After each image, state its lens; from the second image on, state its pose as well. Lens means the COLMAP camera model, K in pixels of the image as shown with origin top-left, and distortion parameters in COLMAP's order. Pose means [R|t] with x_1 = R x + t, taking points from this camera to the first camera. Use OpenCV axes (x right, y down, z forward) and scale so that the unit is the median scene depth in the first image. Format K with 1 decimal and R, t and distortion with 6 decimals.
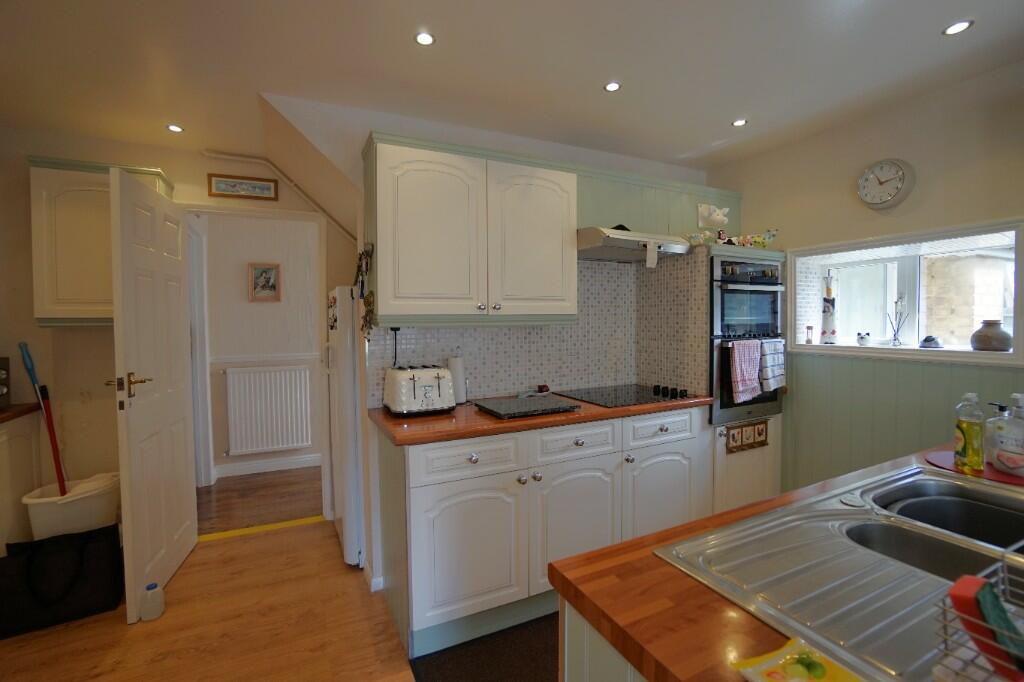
lens RADIAL K [[457.0, 0, 515.9], [0, 457.0, 332.1], [0, 0, 1]] dist [-0.040371, 0.005850]
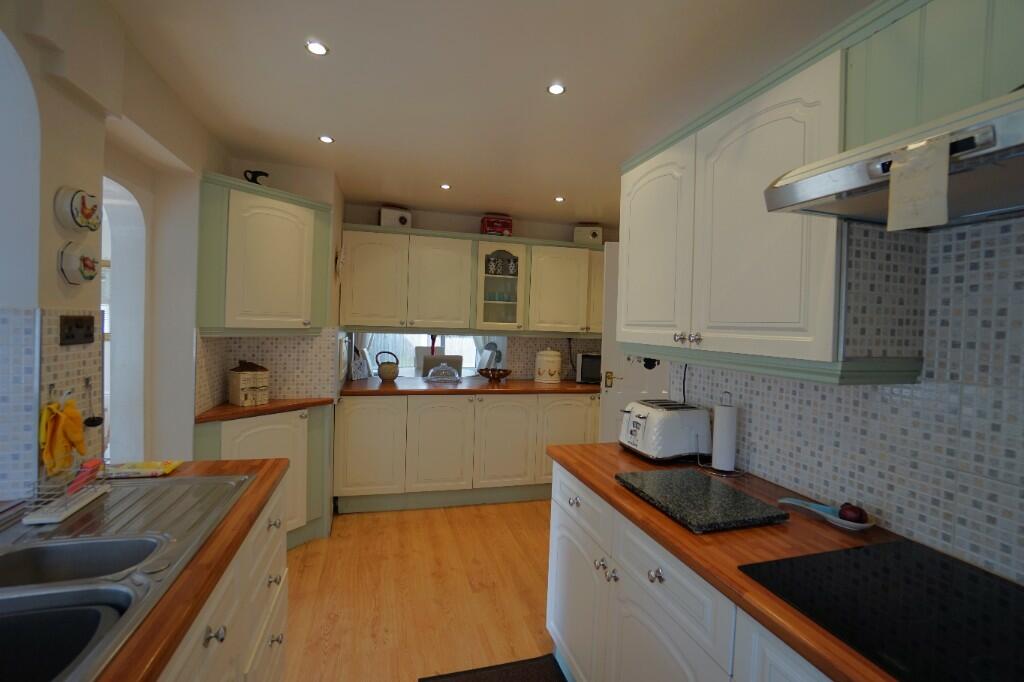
lens RADIAL K [[457.0, 0, 508.9], [0, 457.0, 334.2], [0, 0, 1]] dist [-0.040371, 0.005850]
pose [[-0.191764, 0.028710, -0.981021, 0.599363], [-0.058118, 0.997486, 0.040552, -0.063648], [0.979719, 0.064792, -0.189613, 0.742977]]
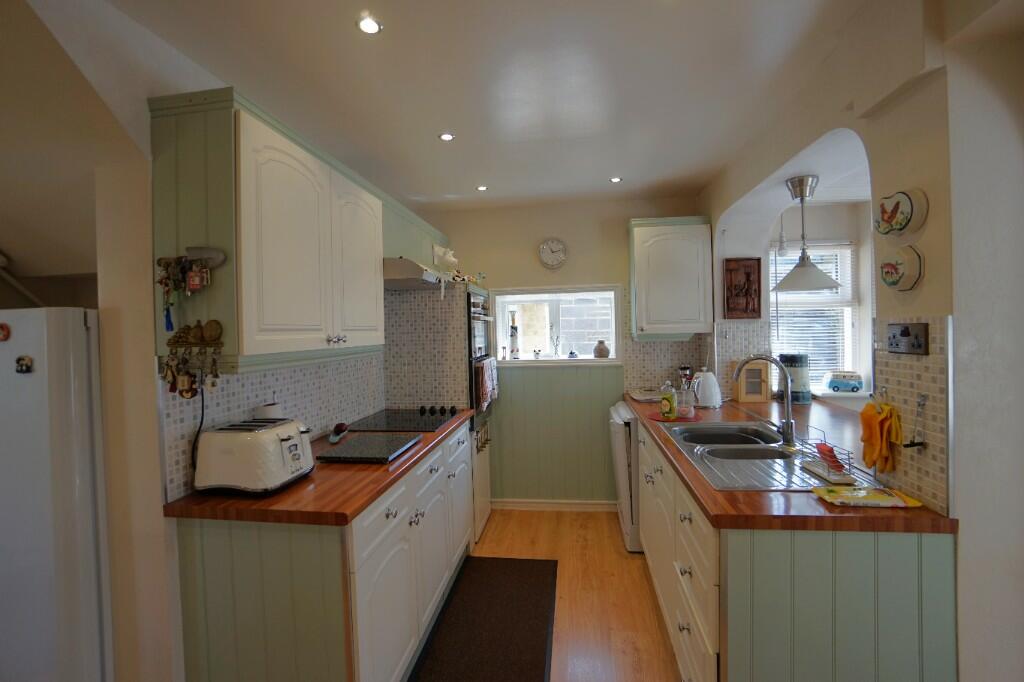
lens RADIAL K [[457.0, 0, 514.7], [0, 457.0, 336.1], [0, 0, 1]] dist [-0.040371, 0.005850]
pose [[0.559589, -0.017595, 0.828584, -0.496652], [0.043281, 0.999031, -0.008015, -0.034806], [-0.827640, 0.040347, 0.559808, 0.213143]]
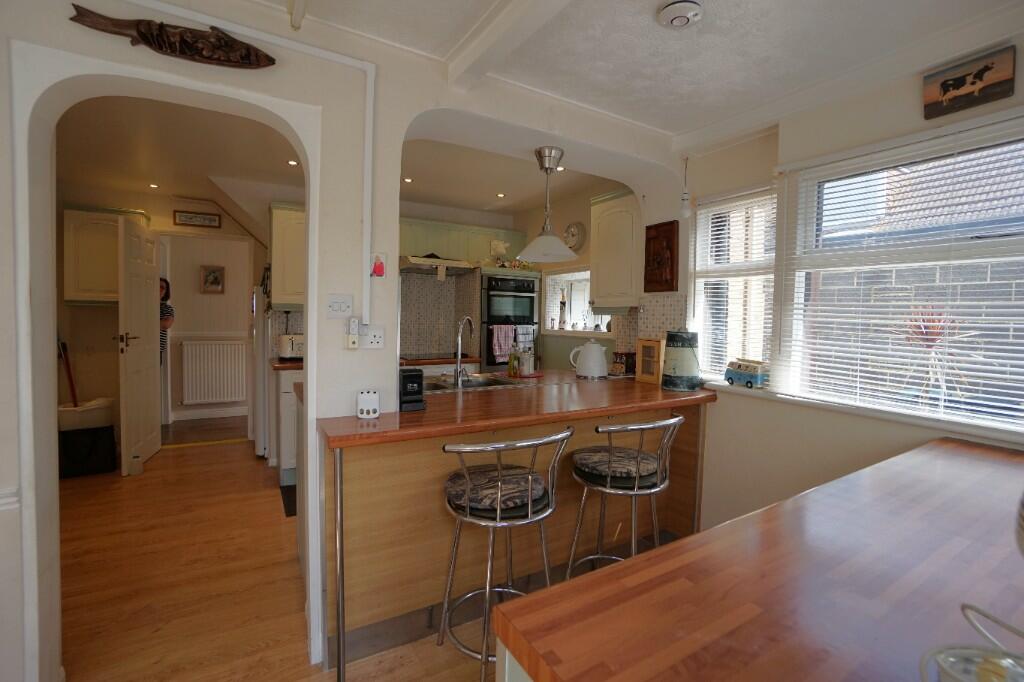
lens RADIAL K [[457.0, 0, 513.1], [0, 457.0, 333.0], [0, 0, 1]] dist [-0.040371, 0.005850]
pose [[0.997351, 0.023561, 0.068824, 0.420336], [-0.023896, 0.999706, 0.004057, 0.038979], [-0.068708, -0.005691, 0.997621, -0.677882]]
